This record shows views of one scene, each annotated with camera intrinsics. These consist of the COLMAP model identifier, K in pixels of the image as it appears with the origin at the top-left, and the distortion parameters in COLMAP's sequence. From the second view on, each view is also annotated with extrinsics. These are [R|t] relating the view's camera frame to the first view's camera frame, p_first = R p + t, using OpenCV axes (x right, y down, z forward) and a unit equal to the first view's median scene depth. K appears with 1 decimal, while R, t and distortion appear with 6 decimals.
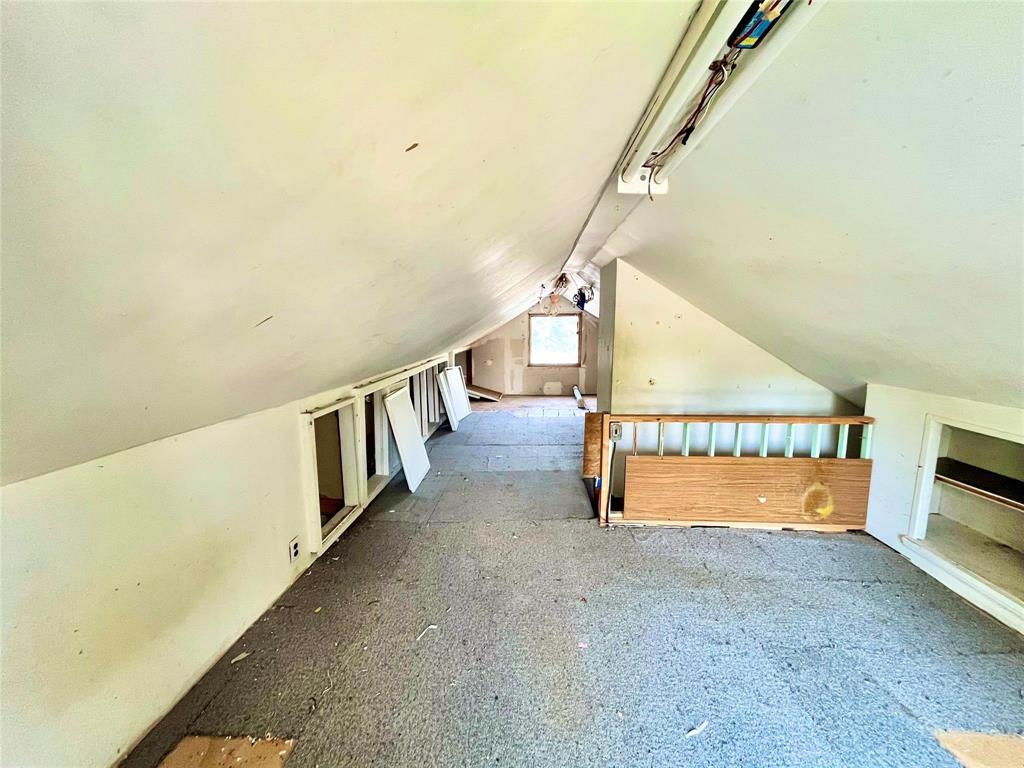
lens RADIAL K [[415.0, 0, 514.1], [0, 415.0, 383.9], [0, 0, 1]] dist [-0.006019, 0.000707]
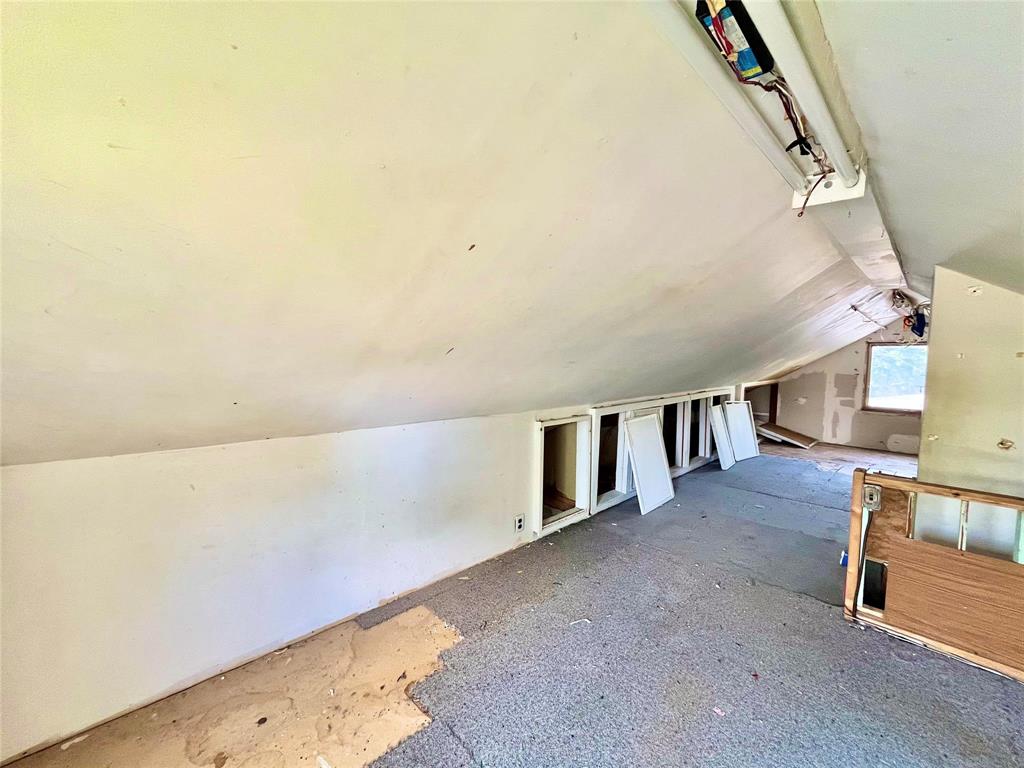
lens RADIAL K [[415.0, 0, 508.2], [0, 415.0, 384.8], [0, 0, 1]] dist [-0.006019, 0.000707]
pose [[0.720802, 0.057329, -0.690766, 0.207014], [-0.104859, 0.994123, -0.026913, 0.001124], [0.685164, 0.091832, 0.722577, -0.009917]]
